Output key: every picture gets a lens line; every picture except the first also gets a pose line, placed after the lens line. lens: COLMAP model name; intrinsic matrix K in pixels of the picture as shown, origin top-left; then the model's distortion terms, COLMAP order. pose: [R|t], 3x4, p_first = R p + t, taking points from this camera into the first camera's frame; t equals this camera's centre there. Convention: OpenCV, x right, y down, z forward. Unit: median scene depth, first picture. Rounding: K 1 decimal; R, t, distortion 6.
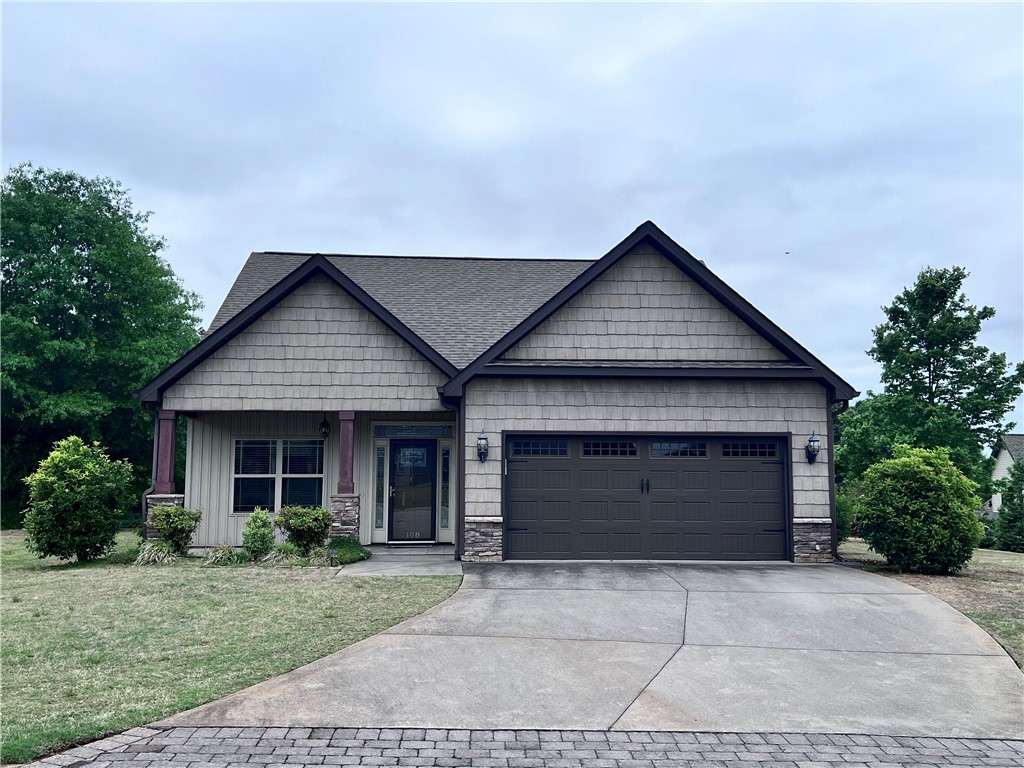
lens RADIAL K [[974.7, 0, 512.0], [0, 974.7, 384.0], [0, 0, 1]] dist [0.168793, -0.383214]
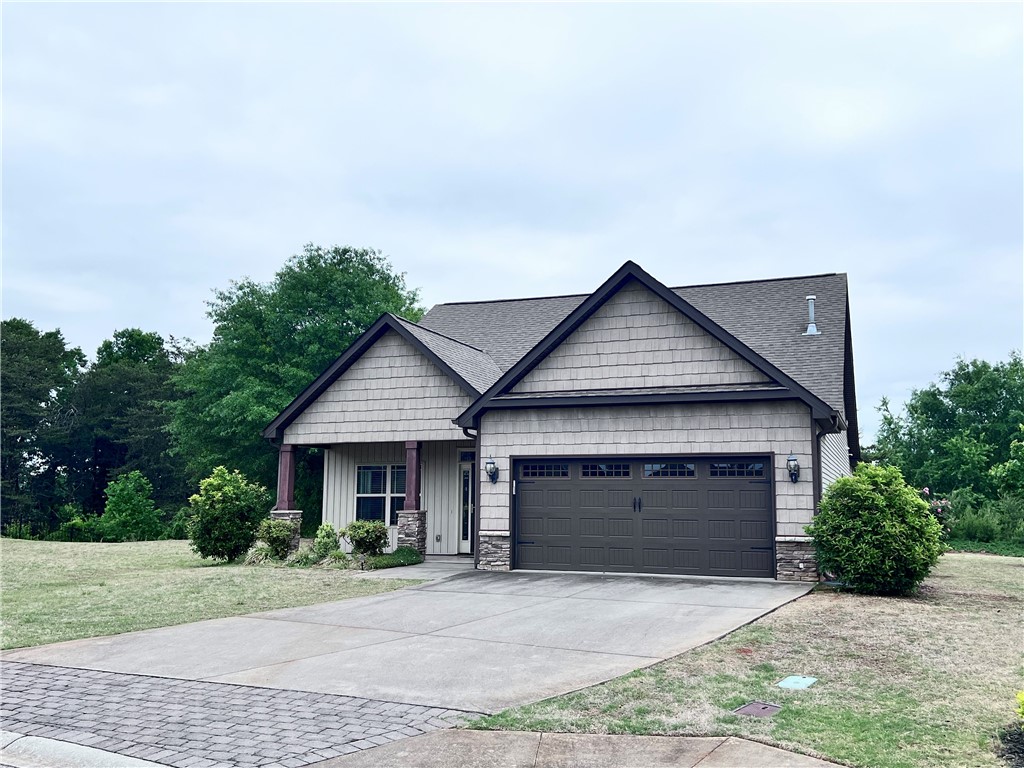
lens RADIAL K [[974.7, 0, 512.0], [0, 974.7, 384.0], [0, 0, 1]] dist [0.168793, -0.383214]
pose [[0.913044, -0.048470, -0.404970, 0.452398], [0.040976, 0.998791, -0.027158, -0.004846], [0.405797, 0.008202, 0.913927, -0.044356]]
